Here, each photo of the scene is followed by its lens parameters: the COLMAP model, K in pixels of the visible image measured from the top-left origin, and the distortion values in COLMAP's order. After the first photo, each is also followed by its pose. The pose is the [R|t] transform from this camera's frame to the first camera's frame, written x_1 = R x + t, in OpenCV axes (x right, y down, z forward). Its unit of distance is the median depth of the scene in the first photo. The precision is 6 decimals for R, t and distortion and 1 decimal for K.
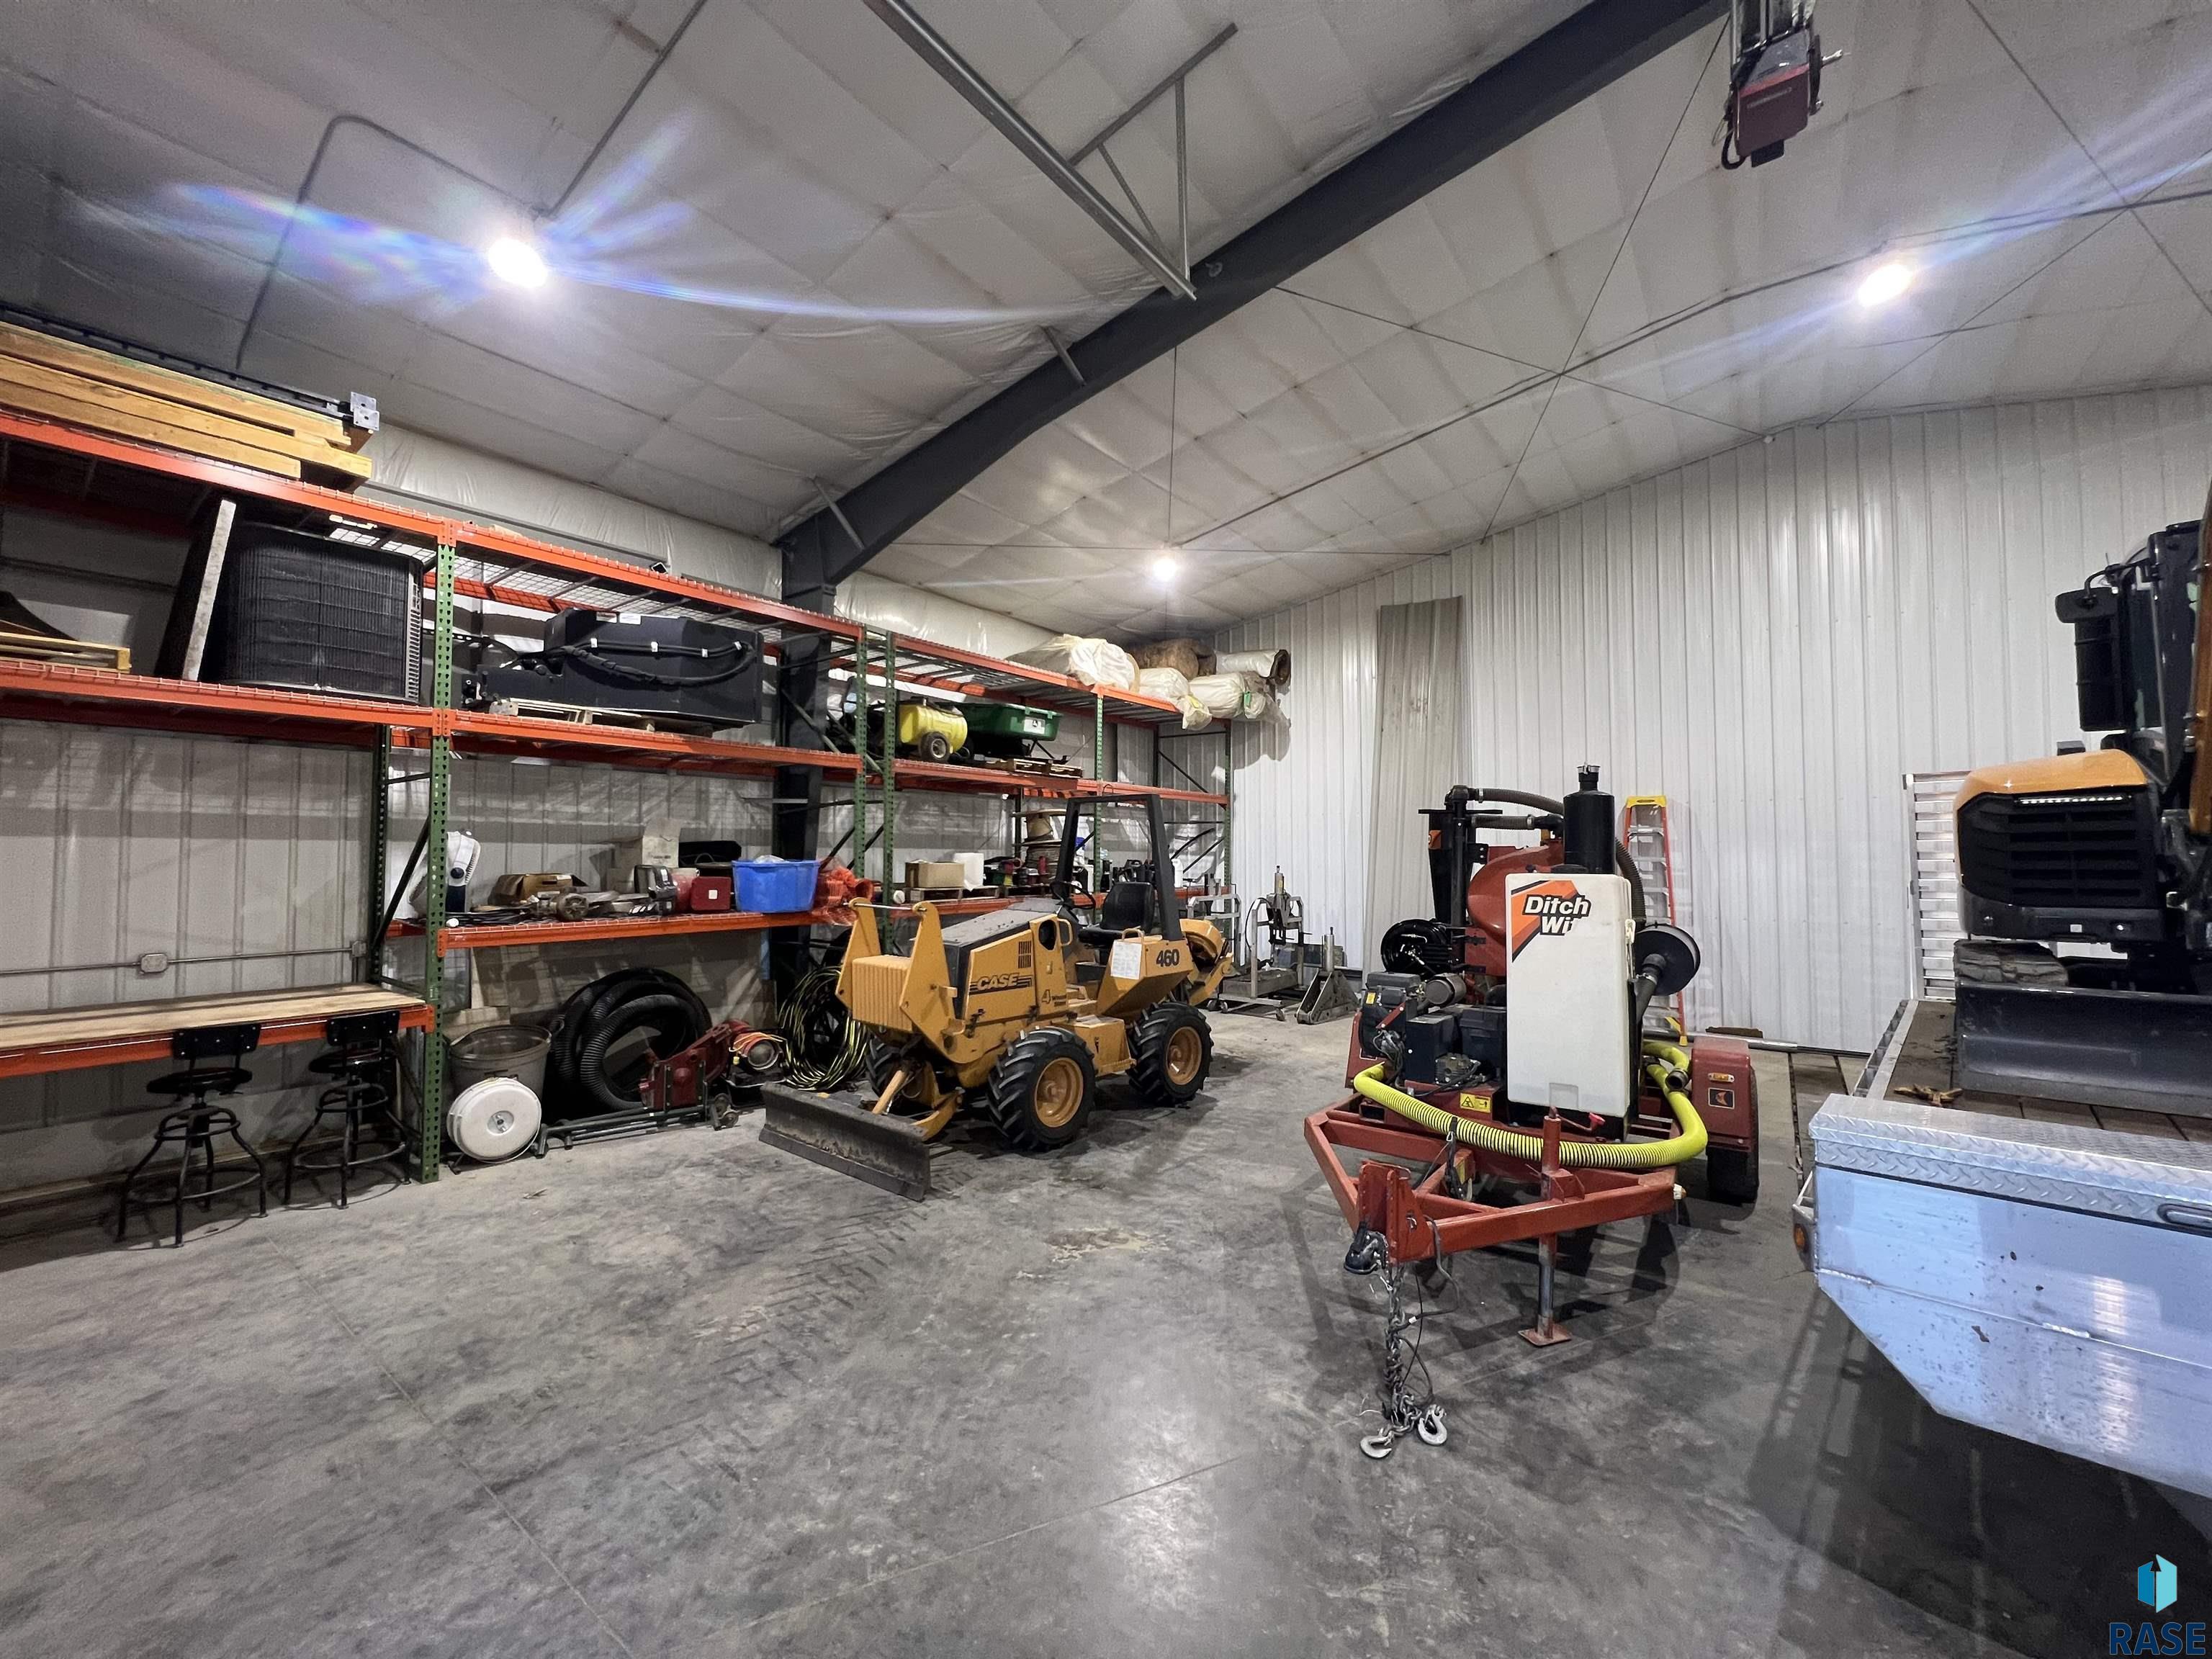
lens RADIAL K [[888.4, 0, 1106.7], [0, 888.4, 828.6], [0, 0, 1]] dist [-0.002806, 0.000542]
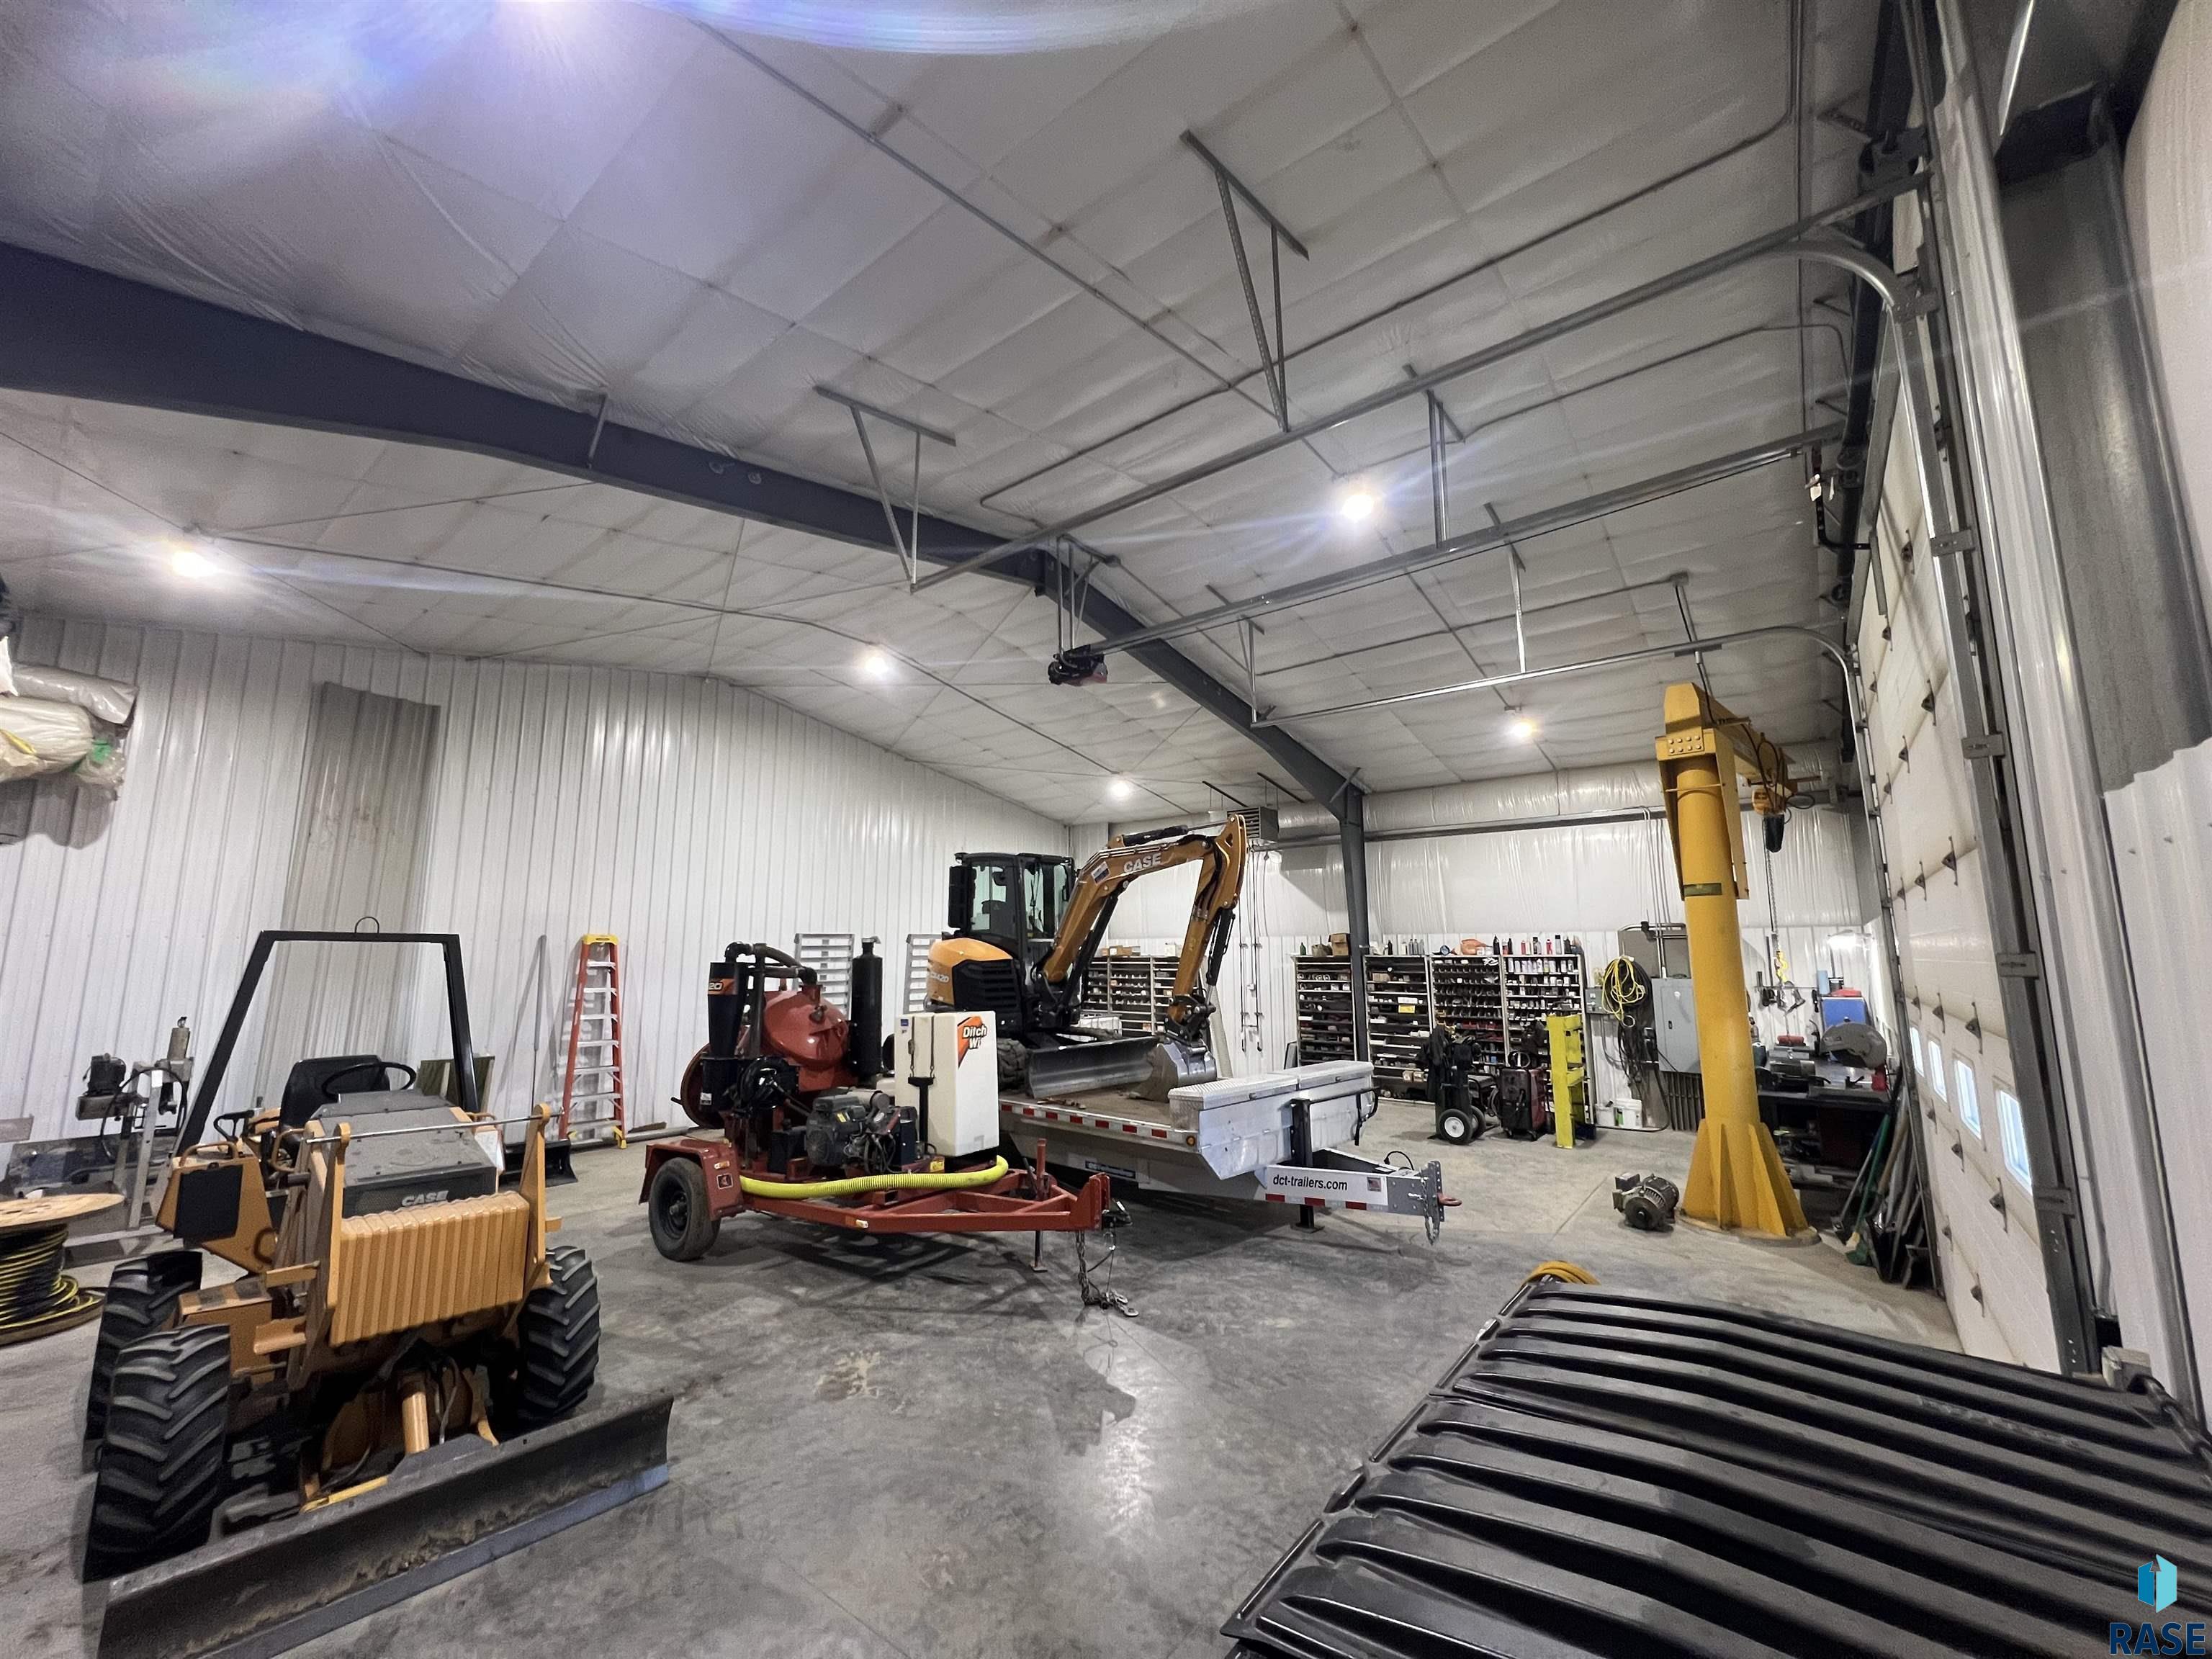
lens RADIAL K [[888.4, 0, 1111.4], [0, 888.4, 820.9], [0, 0, 1]] dist [-0.002806, 0.000542]
pose [[0.012345, 0.152400, 0.988242, -0.992761], [-0.031453, 0.987887, -0.151953, -0.050708], [-0.999429, -0.029208, 0.016989, 0.559938]]
